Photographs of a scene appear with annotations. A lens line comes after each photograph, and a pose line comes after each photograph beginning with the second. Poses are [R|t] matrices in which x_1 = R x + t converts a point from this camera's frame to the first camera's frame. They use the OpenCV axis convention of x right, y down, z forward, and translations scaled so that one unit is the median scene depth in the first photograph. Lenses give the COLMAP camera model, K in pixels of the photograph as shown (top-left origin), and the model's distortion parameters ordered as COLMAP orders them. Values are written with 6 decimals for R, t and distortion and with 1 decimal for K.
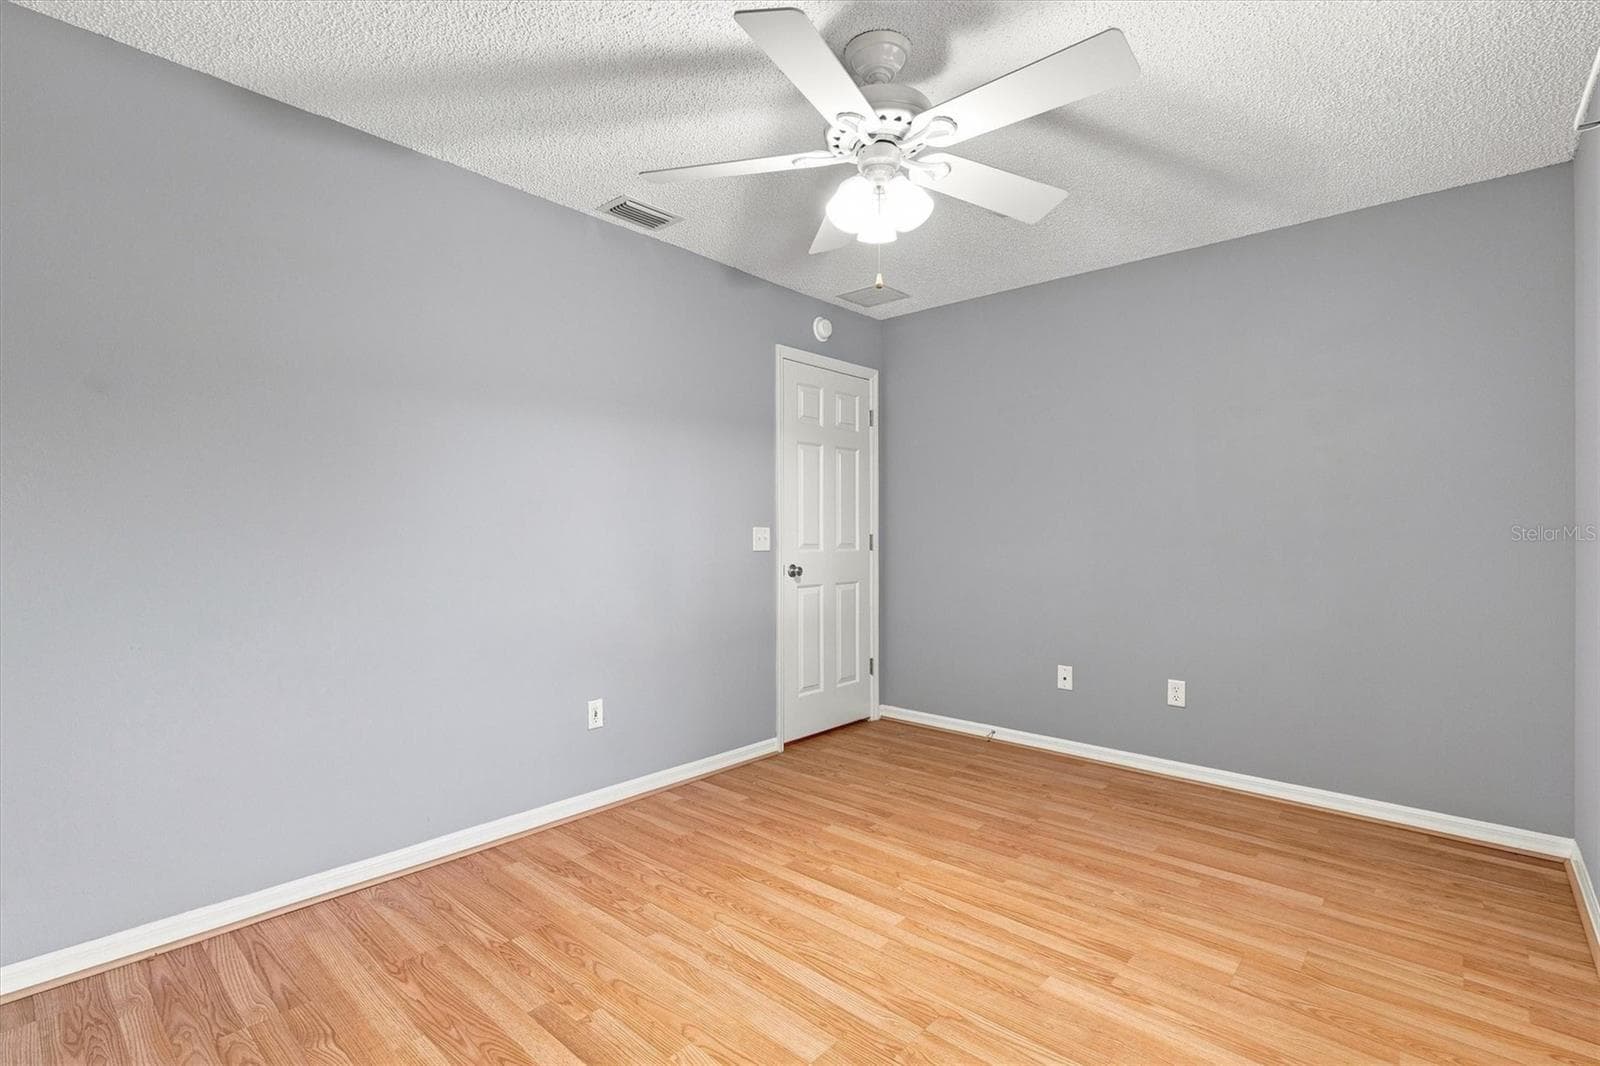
lens RADIAL K [[735.5, 0, 784.7], [0, 735.5, 530.2], [0, 0, 1]] dist [-0.000884, 0.000088]
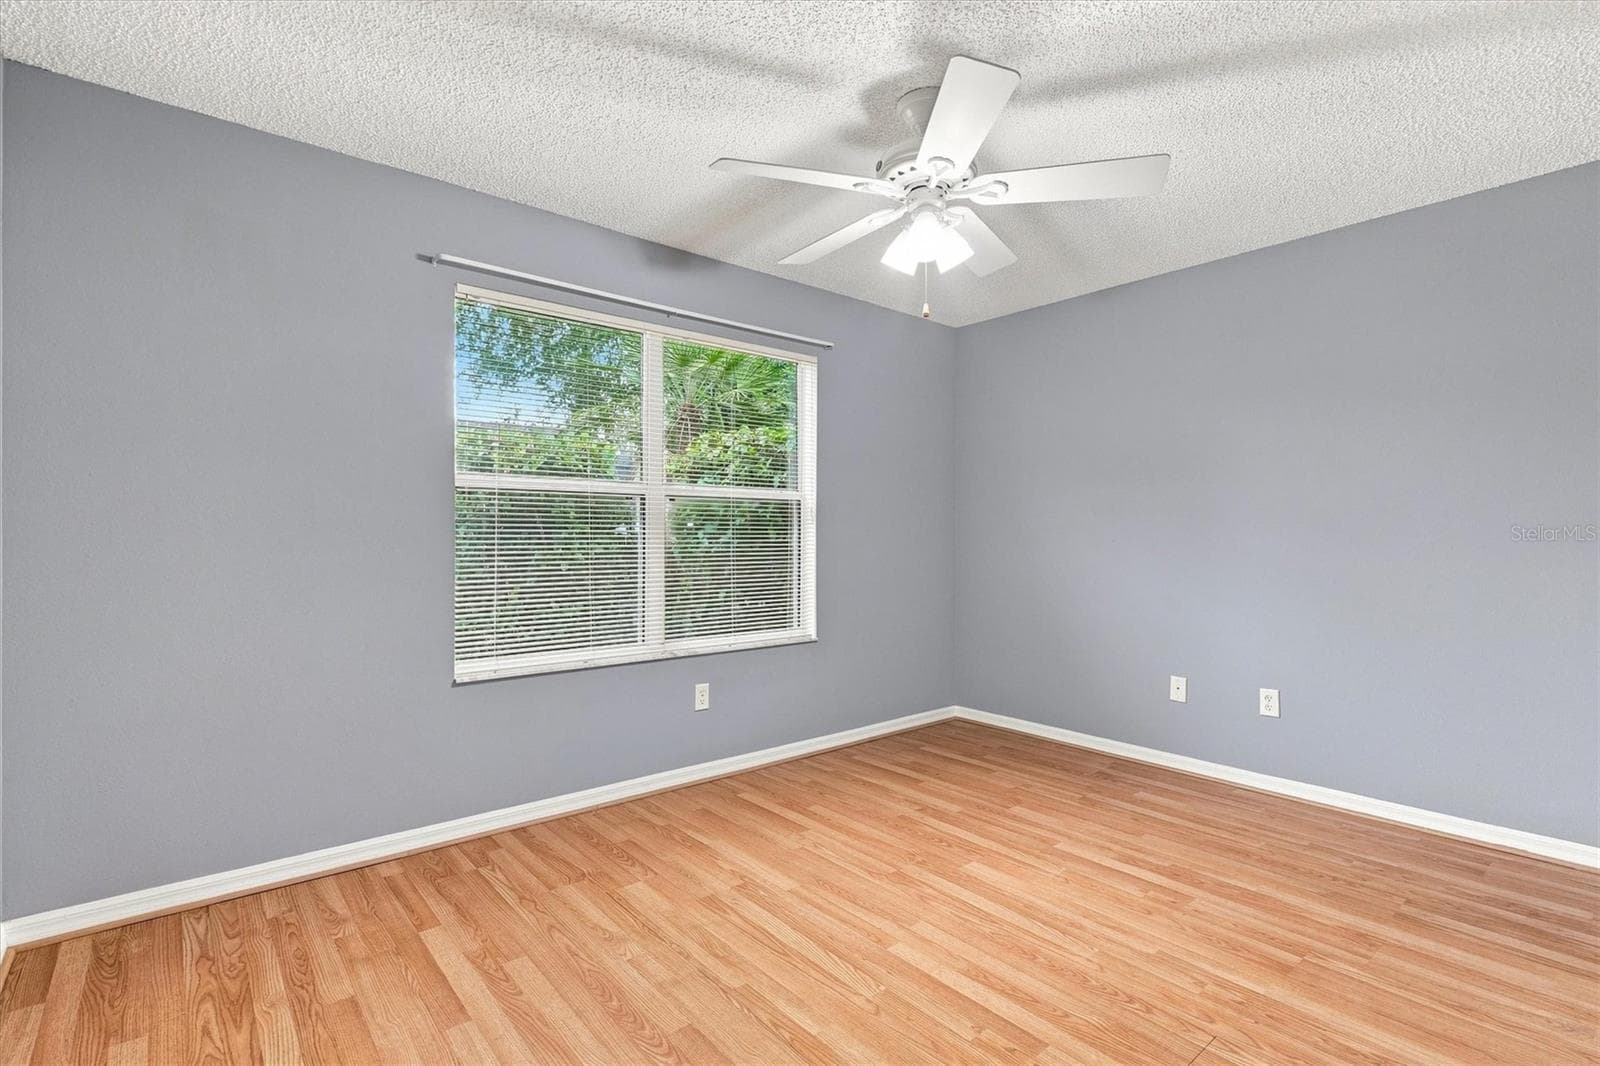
lens RADIAL K [[735.5, 0, 784.7], [0, 735.5, 530.2], [0, 0, 1]] dist [-0.000884, 0.000088]
pose [[-0.989101, -0.007595, 0.147045, 0.171899], [-0.008412, 0.999952, -0.004933, -0.000877], [-0.147000, -0.006116, -0.989118, 2.102804]]
